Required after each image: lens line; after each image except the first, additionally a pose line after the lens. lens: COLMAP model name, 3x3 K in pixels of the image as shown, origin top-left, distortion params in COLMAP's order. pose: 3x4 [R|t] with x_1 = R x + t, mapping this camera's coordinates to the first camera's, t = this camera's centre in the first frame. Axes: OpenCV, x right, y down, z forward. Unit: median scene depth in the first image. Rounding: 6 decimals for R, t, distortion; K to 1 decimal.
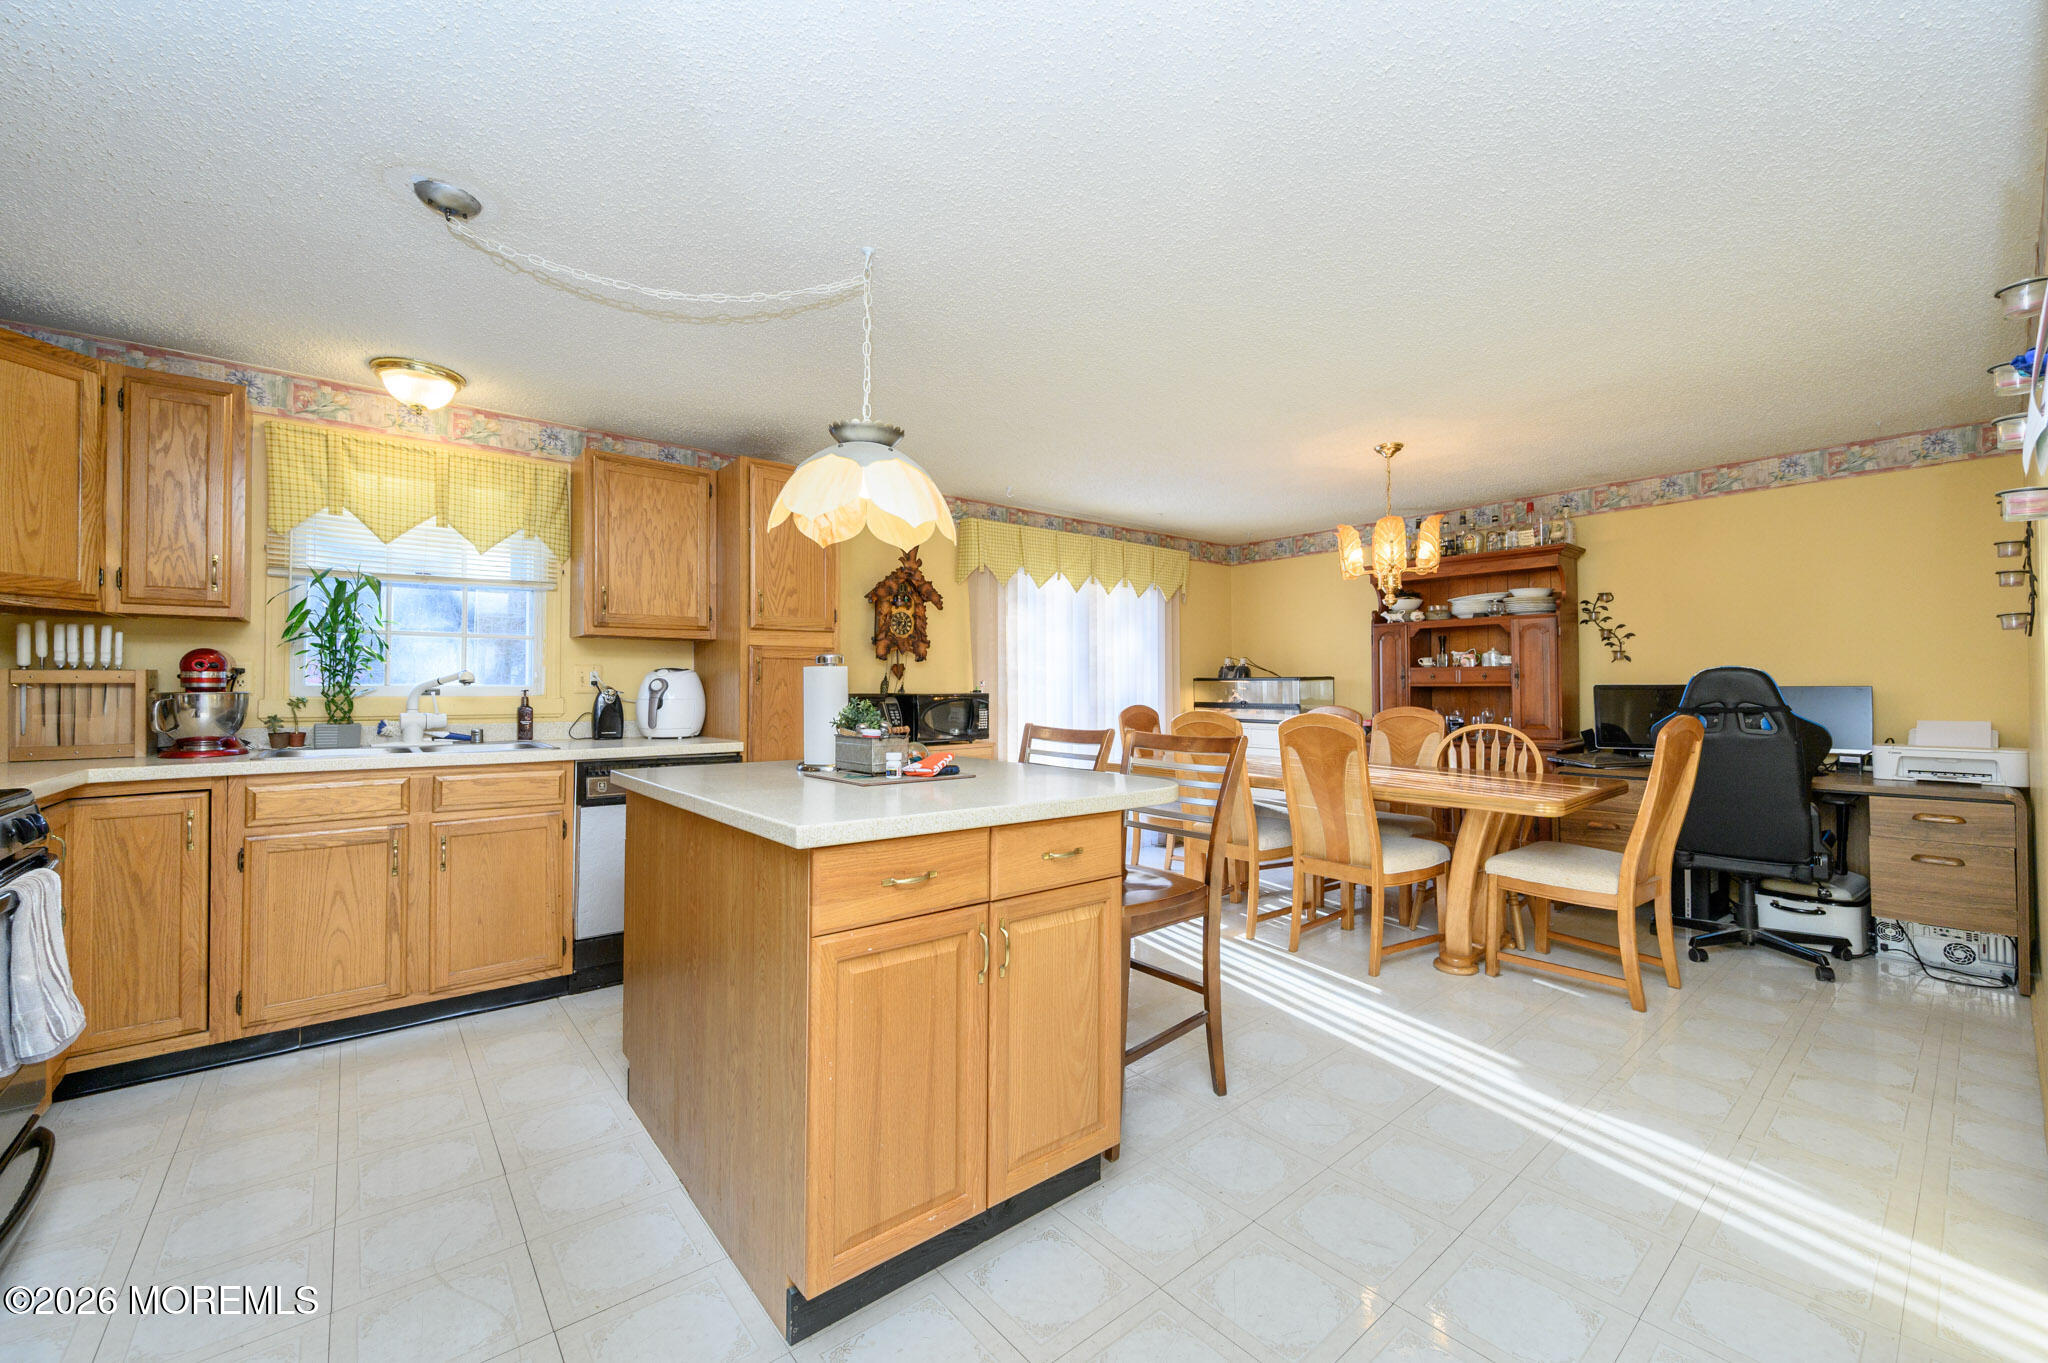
lens RADIAL K [[806.3, 0, 1022.4], [0, 806.3, 674.9], [0, 0, 1]] dist [0.000557, 0.000154]
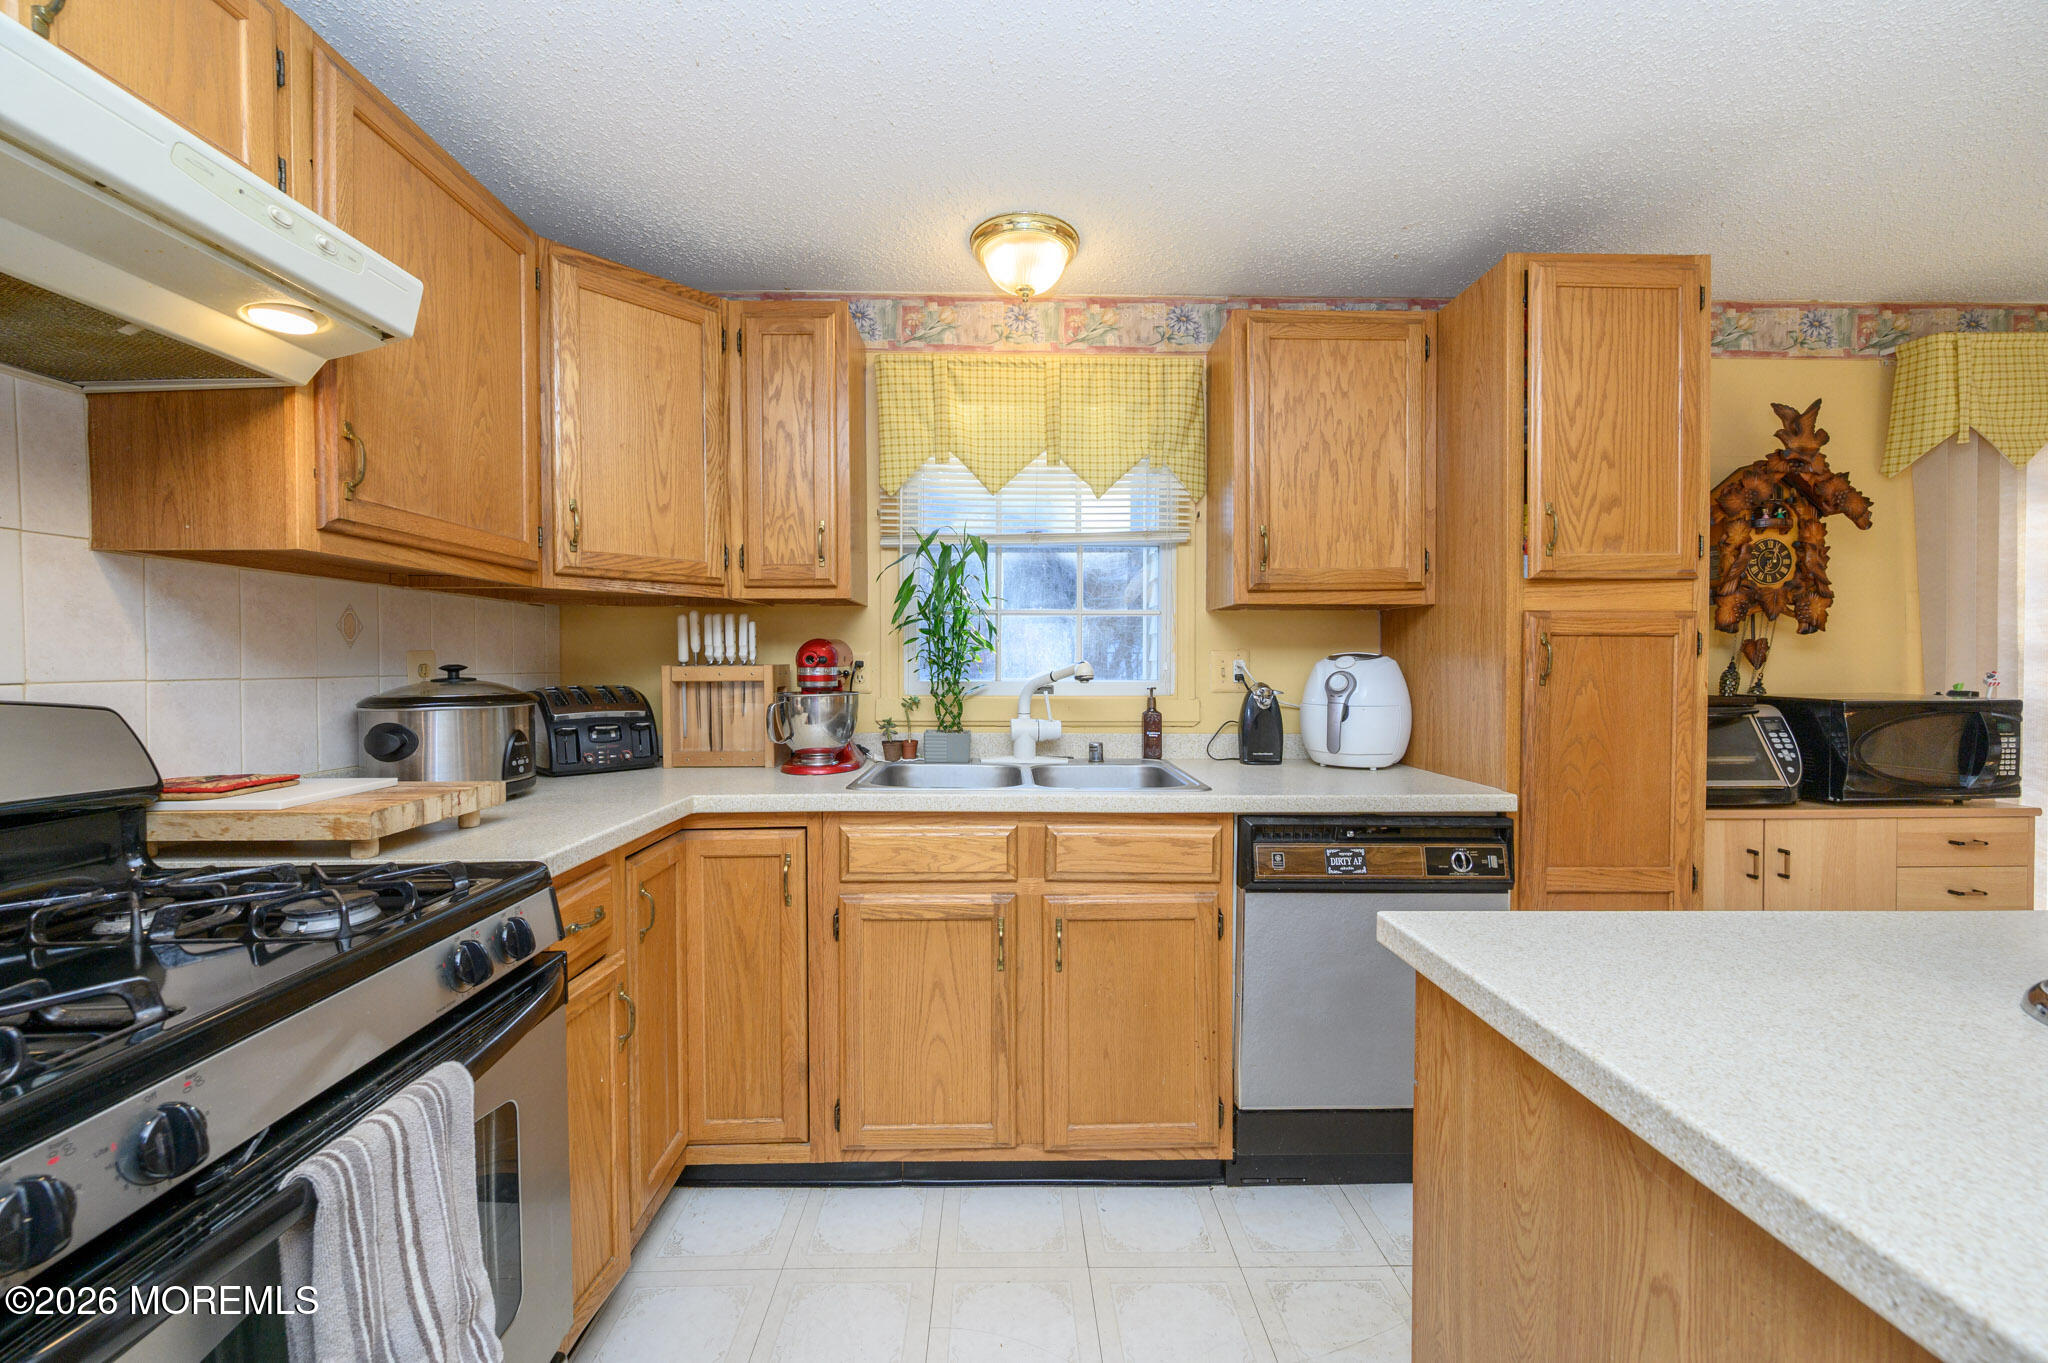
lens RADIAL K [[806.3, 0, 1022.4], [0, 806.3, 674.9], [0, 0, 1]] dist [0.000557, 0.000154]
pose [[0.785380, 0.009990, -0.618934, -0.276598], [0.010553, 0.999508, 0.029524, -0.014537], [0.618924, -0.029719, 0.784888, 0.388282]]
